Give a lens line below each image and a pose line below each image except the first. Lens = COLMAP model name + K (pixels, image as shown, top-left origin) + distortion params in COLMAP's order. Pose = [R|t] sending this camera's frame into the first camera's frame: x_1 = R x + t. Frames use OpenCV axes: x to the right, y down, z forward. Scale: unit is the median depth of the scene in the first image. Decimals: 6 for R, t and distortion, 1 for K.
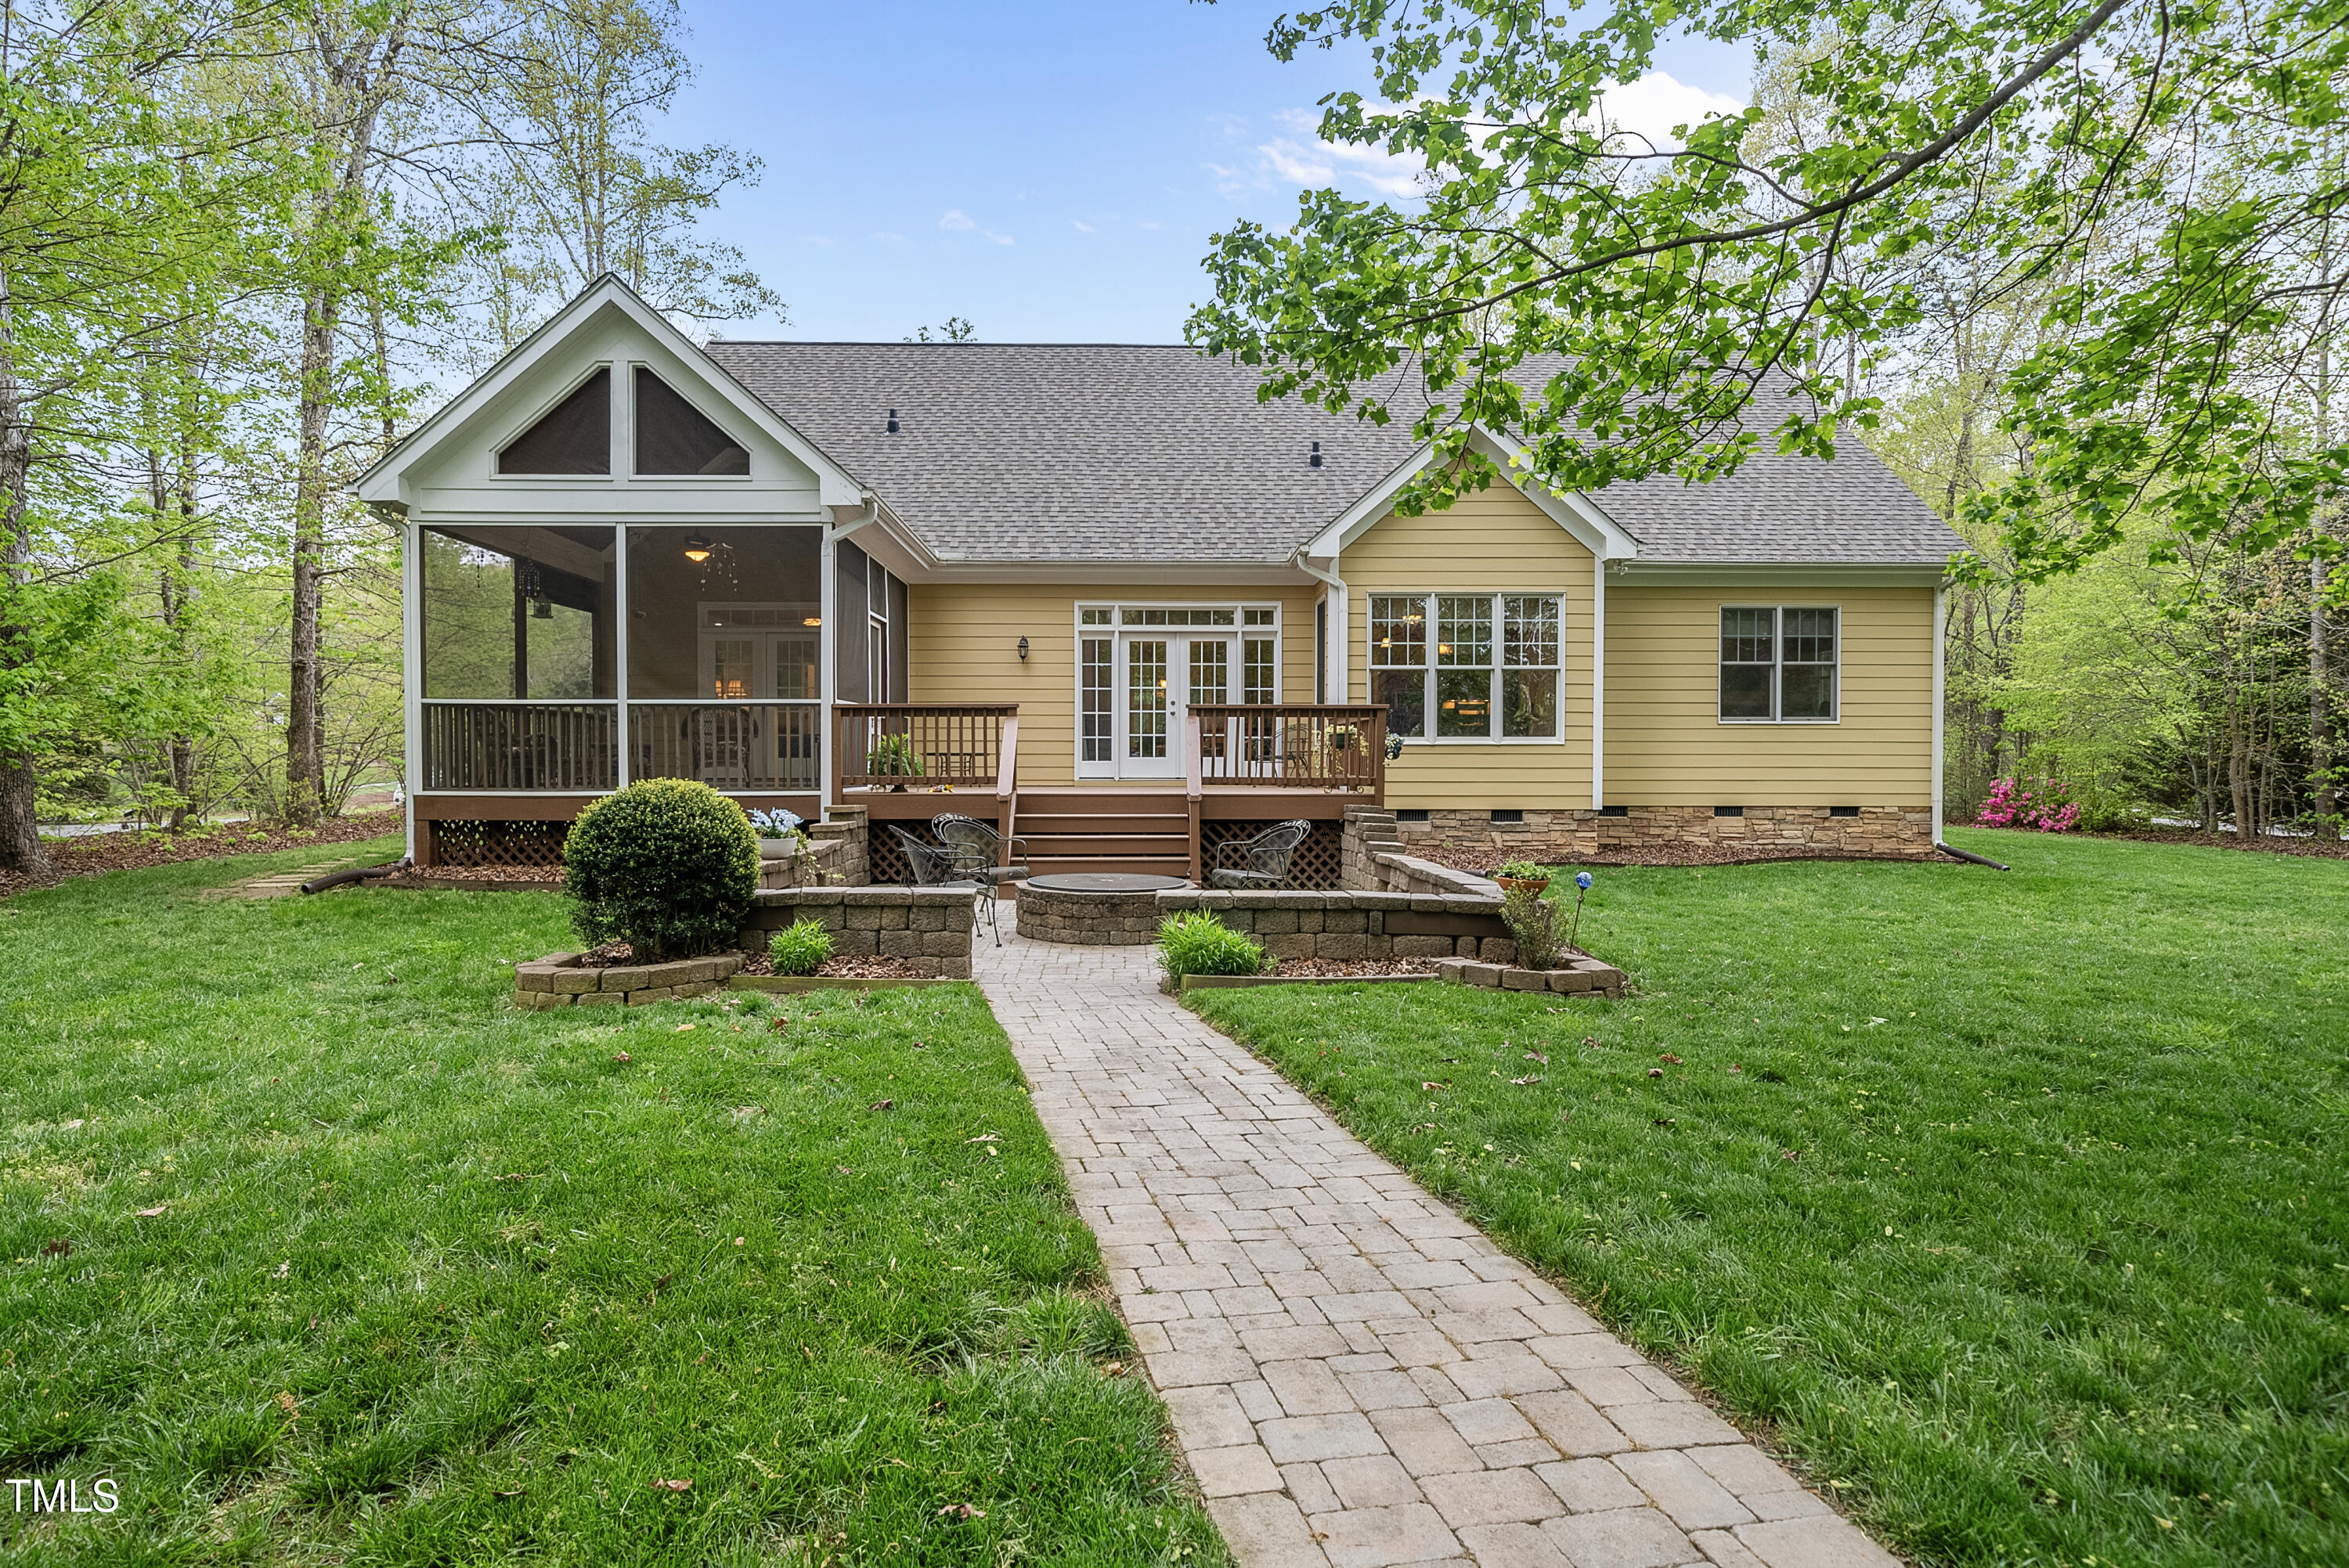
lens RADIAL K [[1189.5, 0, 1173.6], [0, 1189.5, 784.7], [0, 0, 1]] dist [-0.002445, 0.000094]
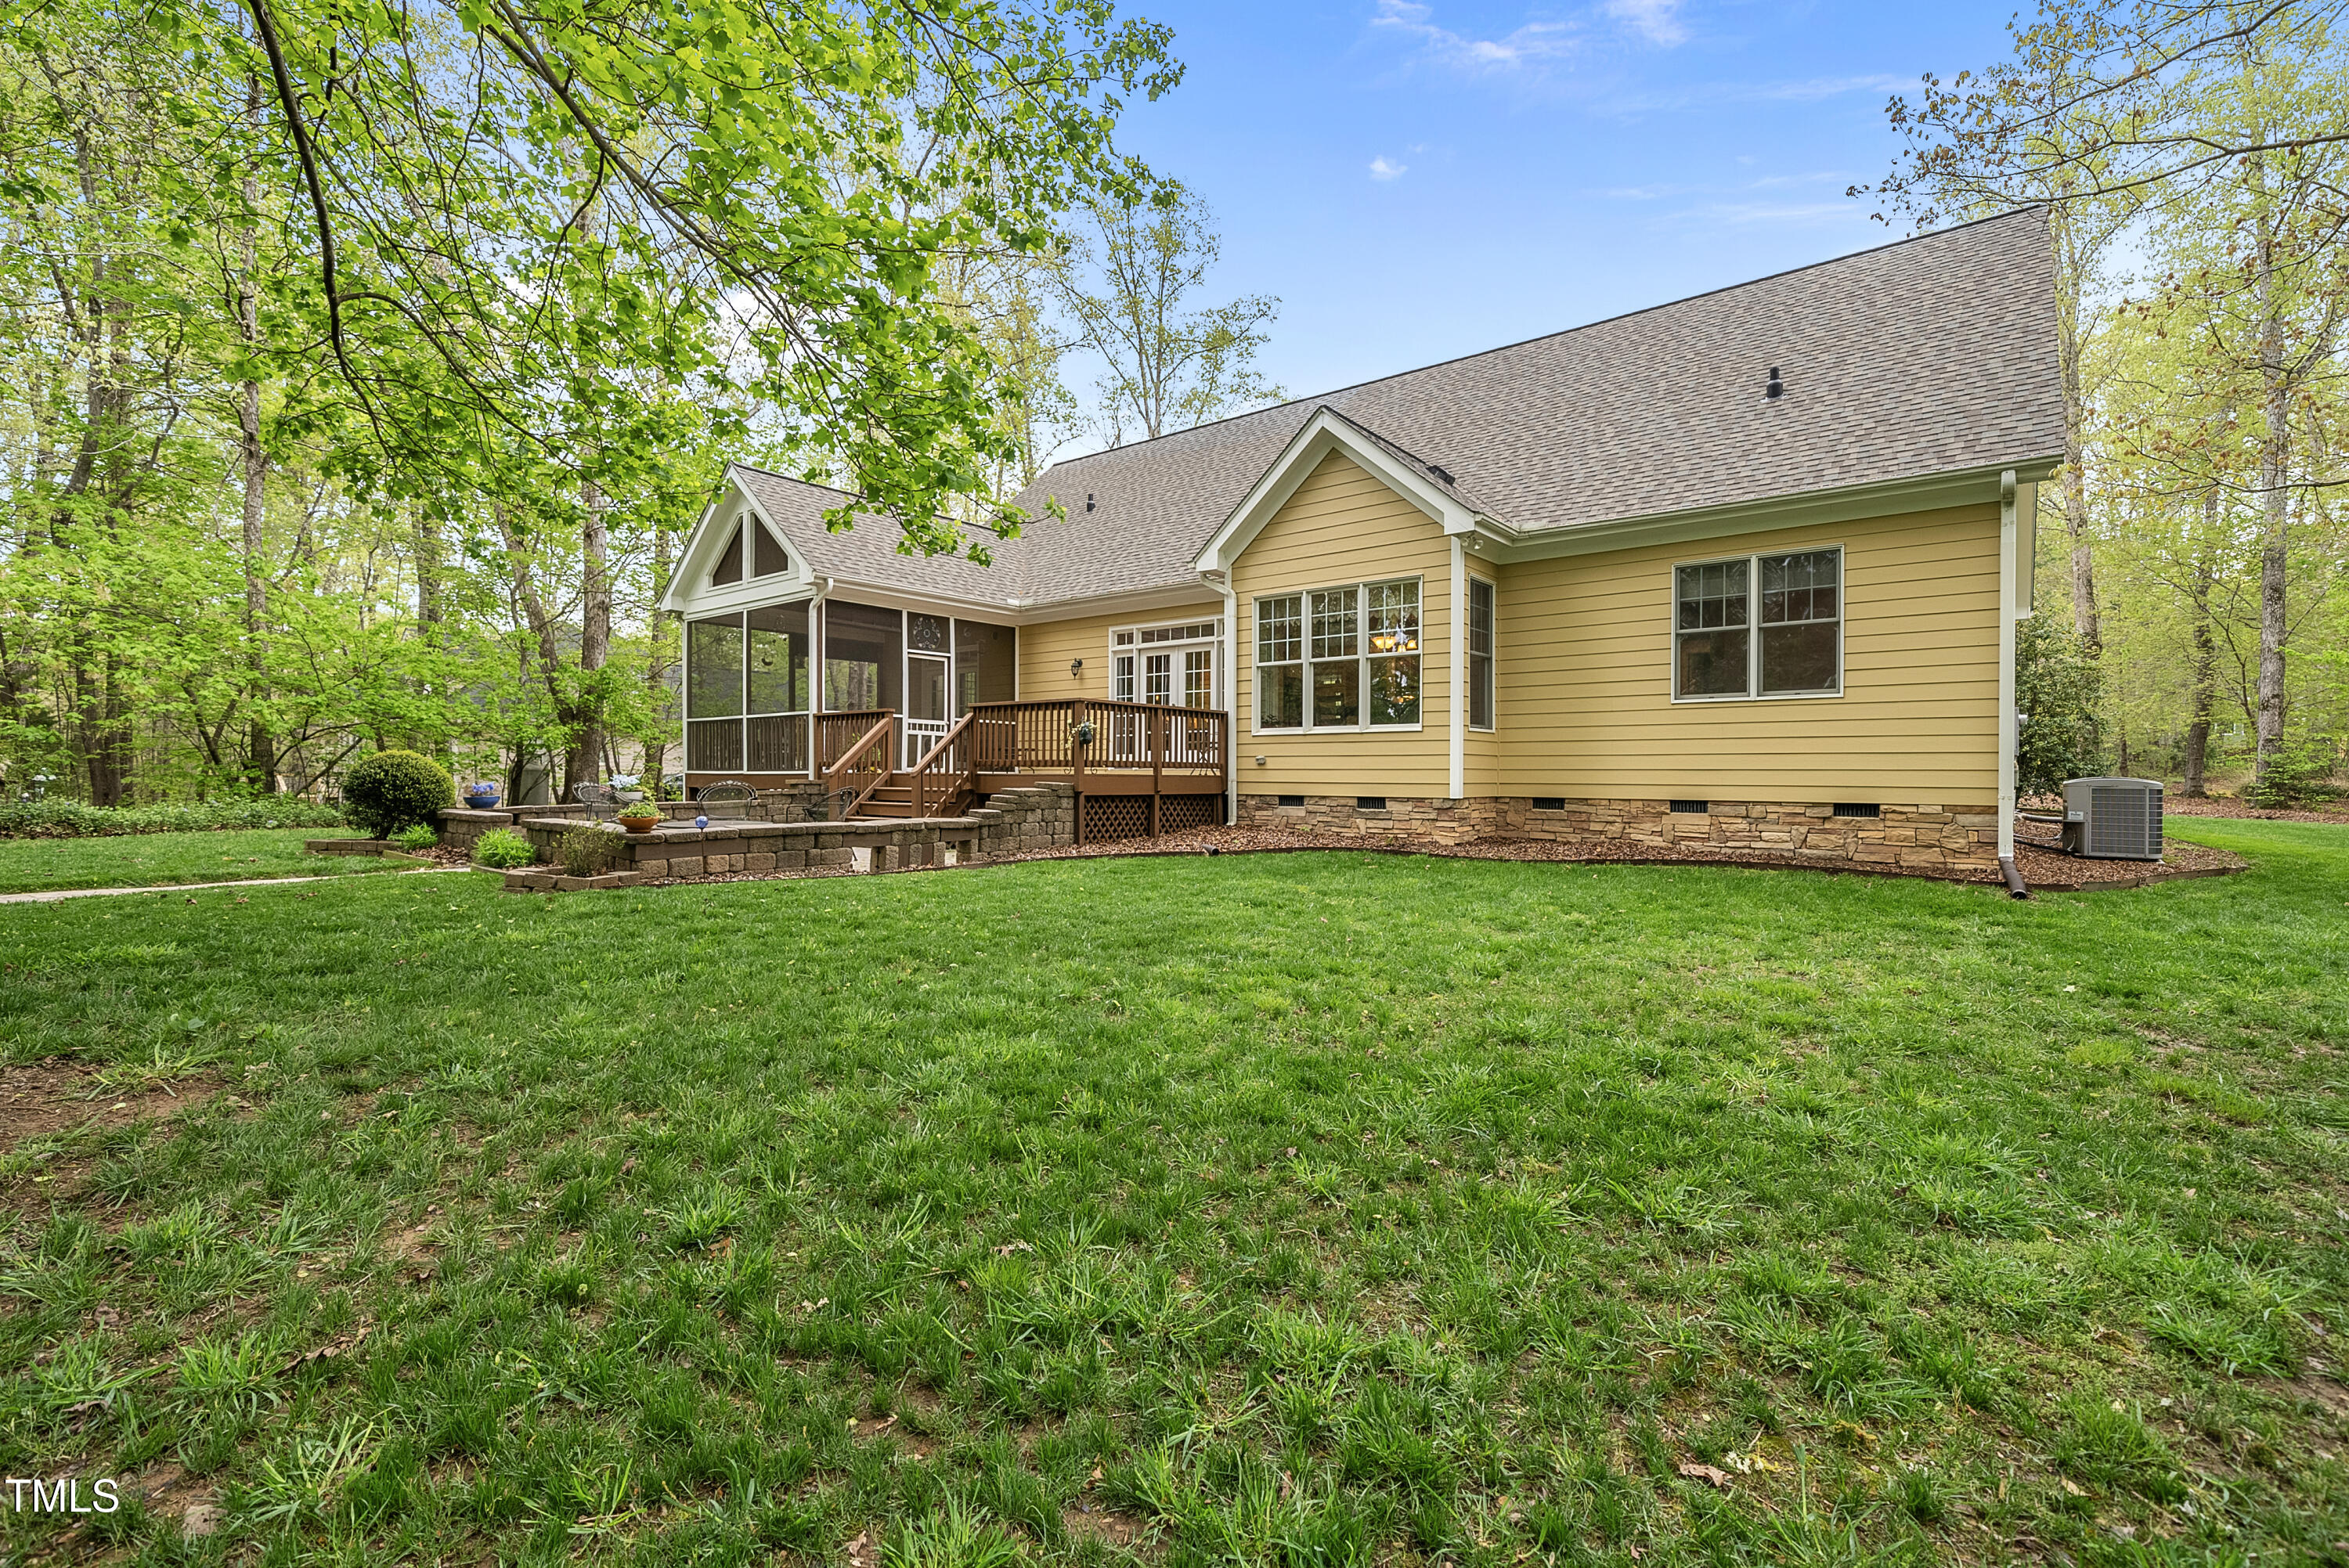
lens RADIAL K [[1031.5, 0, 1173.4], [0, 1031.5, 778.1], [0, 0, 1]] dist [0.000064, -0.000101]
pose [[0.761280, 0.005394, -0.648401, 0.674337], [-0.014651, 0.999853, -0.008884, 0.014351], [0.648258, 0.016262, 0.761247, 0.209303]]
